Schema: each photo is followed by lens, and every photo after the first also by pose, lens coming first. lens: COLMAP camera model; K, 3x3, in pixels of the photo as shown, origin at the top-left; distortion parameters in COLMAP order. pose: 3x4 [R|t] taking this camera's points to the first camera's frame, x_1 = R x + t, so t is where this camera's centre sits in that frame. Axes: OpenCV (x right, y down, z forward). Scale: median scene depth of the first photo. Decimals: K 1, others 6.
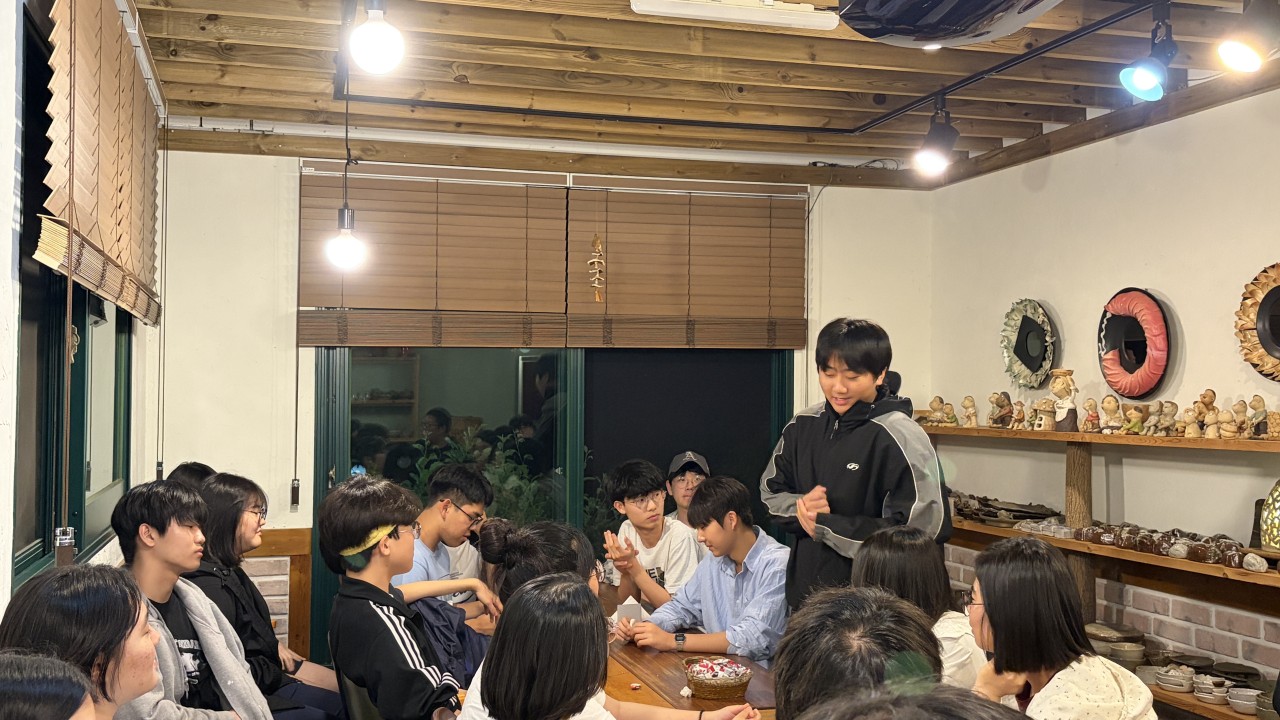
lens RADIAL K [[1288.8, 0, 640.0], [0, 1288.8, 360.0], [0, 0, 1]] dist [0.078366, -0.015448]
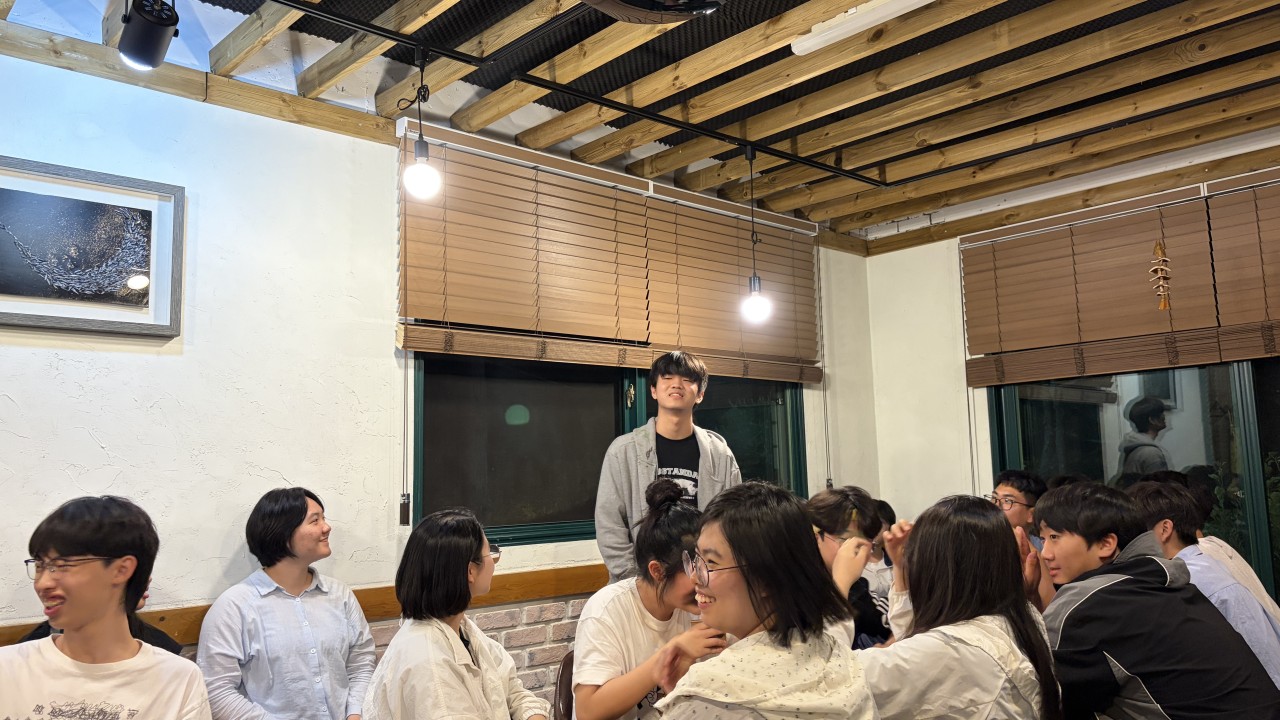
lens RADIAL K [[975.4, 0, 633.8], [0, 975.4, 361.1], [0, 0, 1]] dist [0.050270, -0.050795]
pose [[0.444505, -0.124480, -0.887085, 0.403161], [0.047637, 0.992181, -0.115358, 0.054021], [0.894509, 0.009019, 0.446959, 0.295784]]
